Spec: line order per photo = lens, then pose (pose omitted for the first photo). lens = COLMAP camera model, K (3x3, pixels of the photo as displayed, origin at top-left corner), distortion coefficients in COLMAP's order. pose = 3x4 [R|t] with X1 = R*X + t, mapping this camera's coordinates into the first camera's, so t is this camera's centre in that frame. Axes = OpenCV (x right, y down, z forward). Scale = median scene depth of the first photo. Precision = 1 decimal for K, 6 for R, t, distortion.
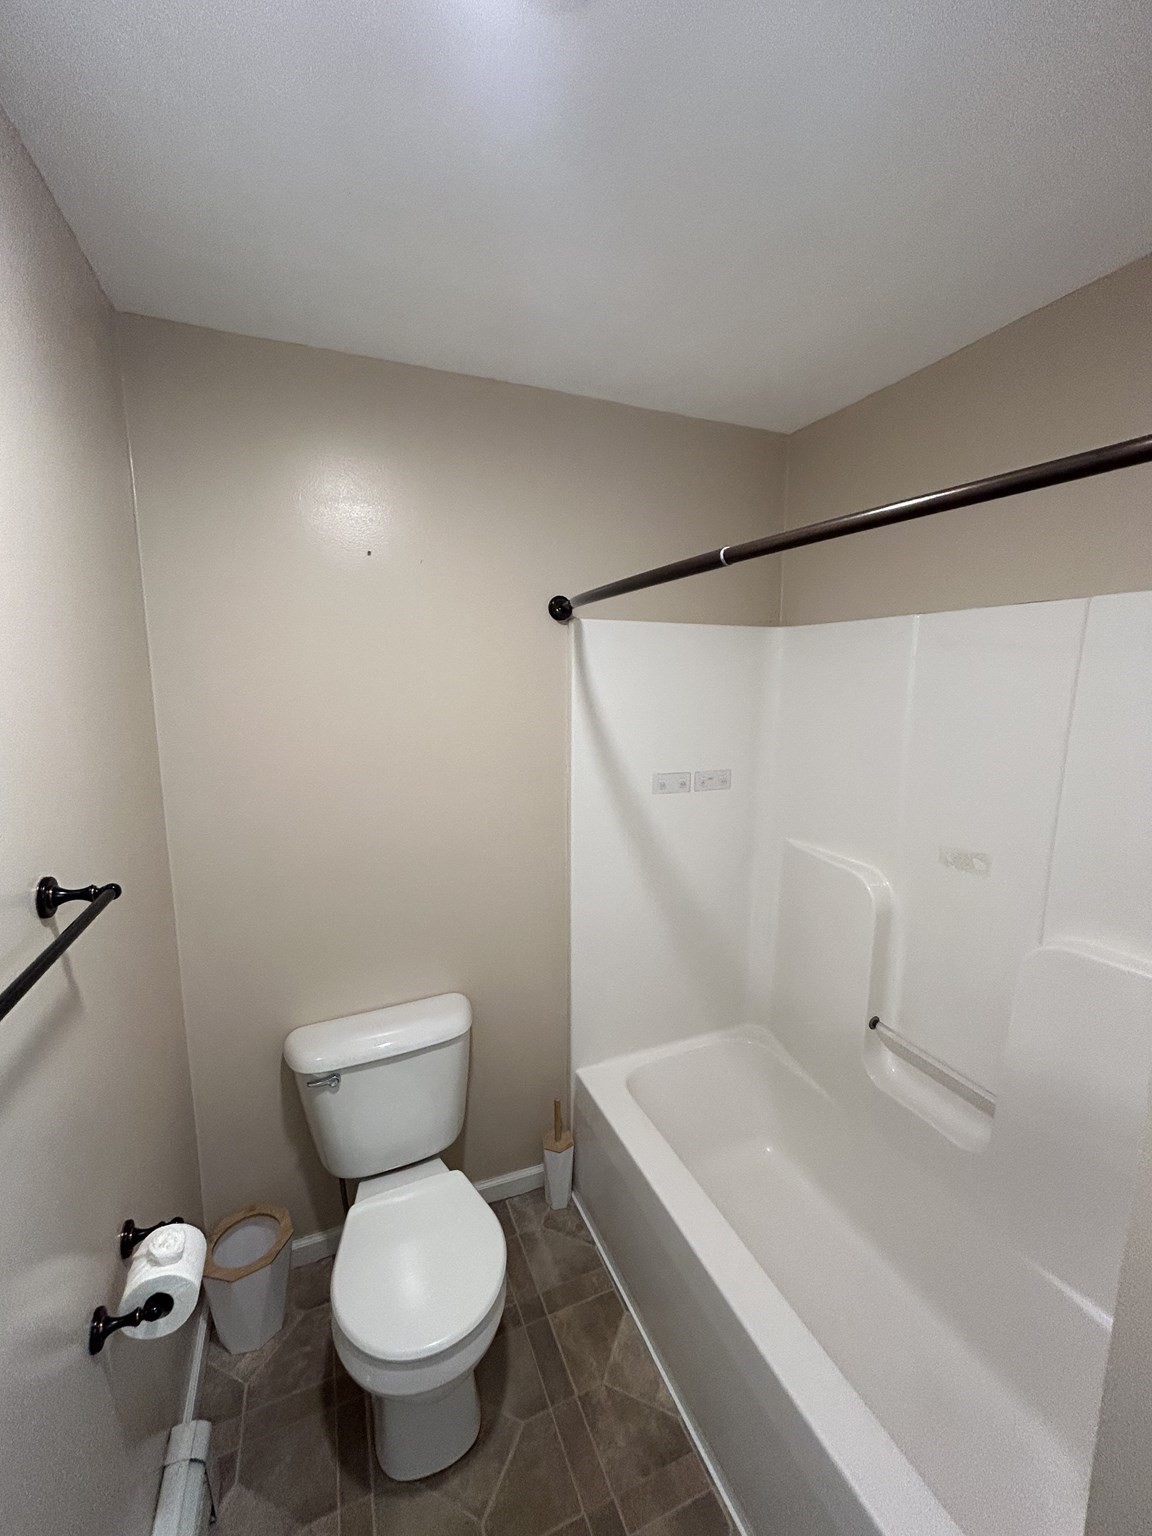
lens RADIAL K [[617.7, 0, 574.5], [0, 617.7, 761.2], [0, 0, 1]] dist [0.003037, -0.000379]
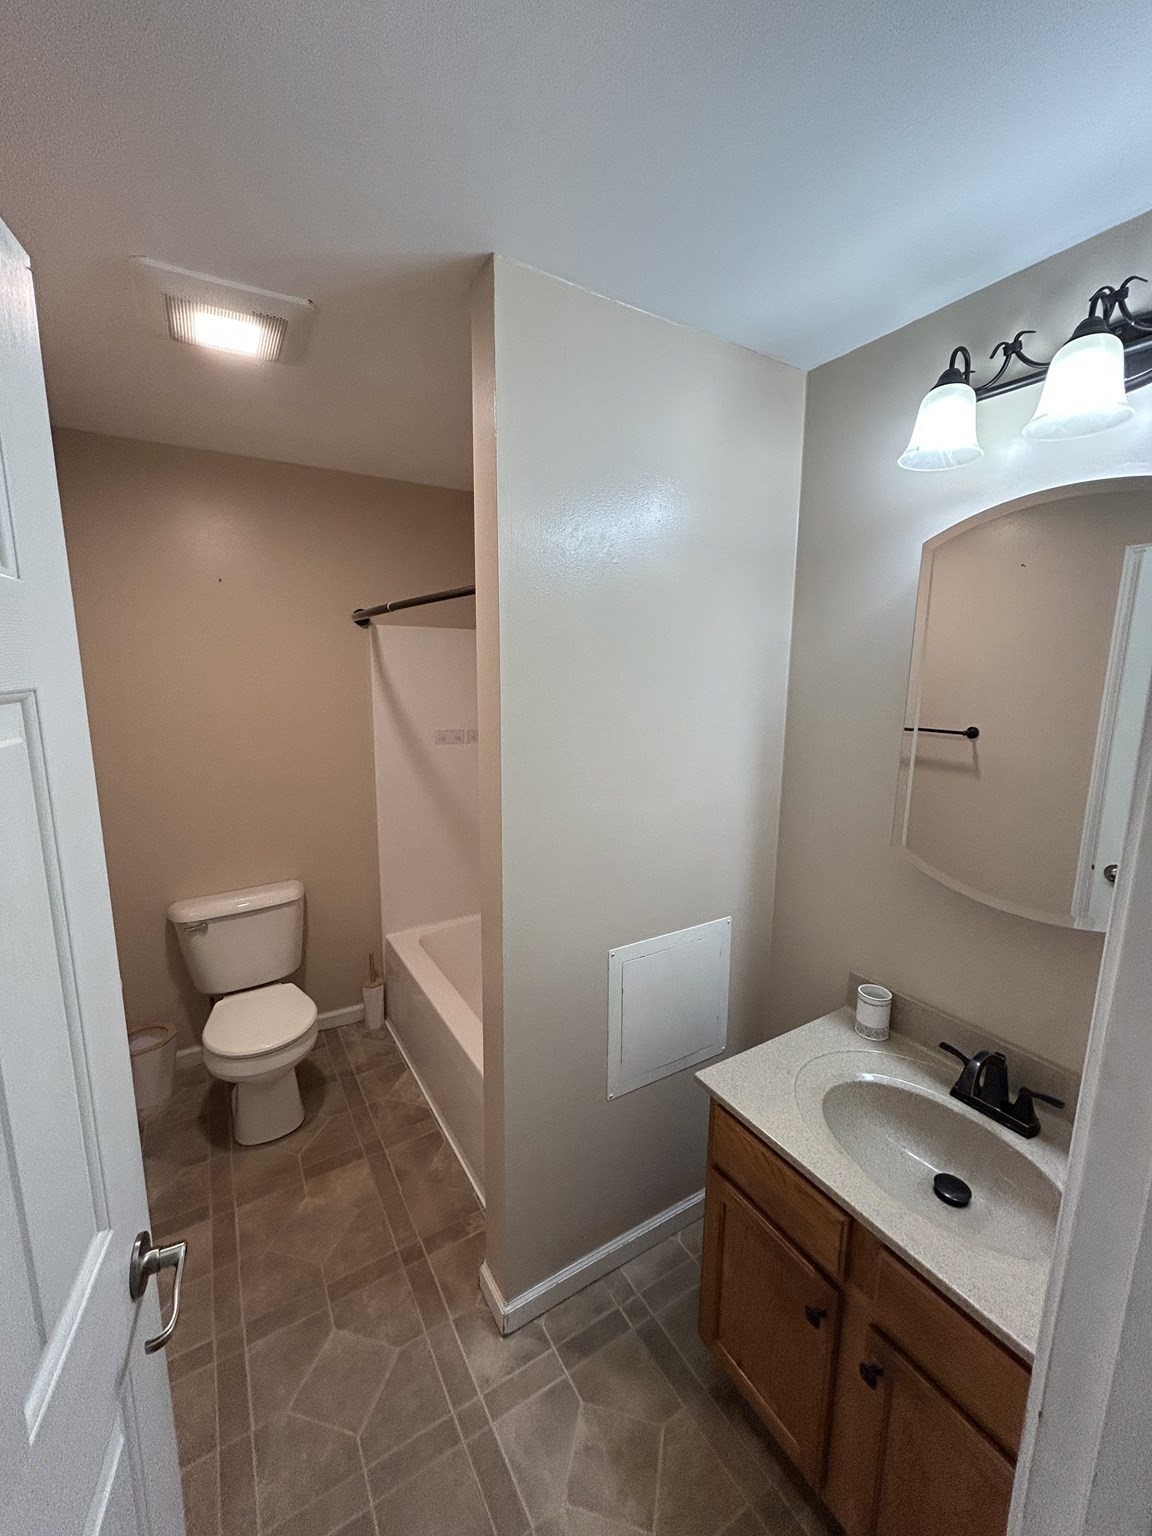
lens RADIAL K [[617.7, 0, 578.2], [0, 617.7, 773.7], [0, 0, 1]] dist [0.003037, -0.000379]
pose [[0.986027, 0.000078, 0.166583, 0.245925], [-0.005488, 0.999472, 0.032014, 0.084716], [-0.166493, -0.032481, 0.985508, -0.591112]]
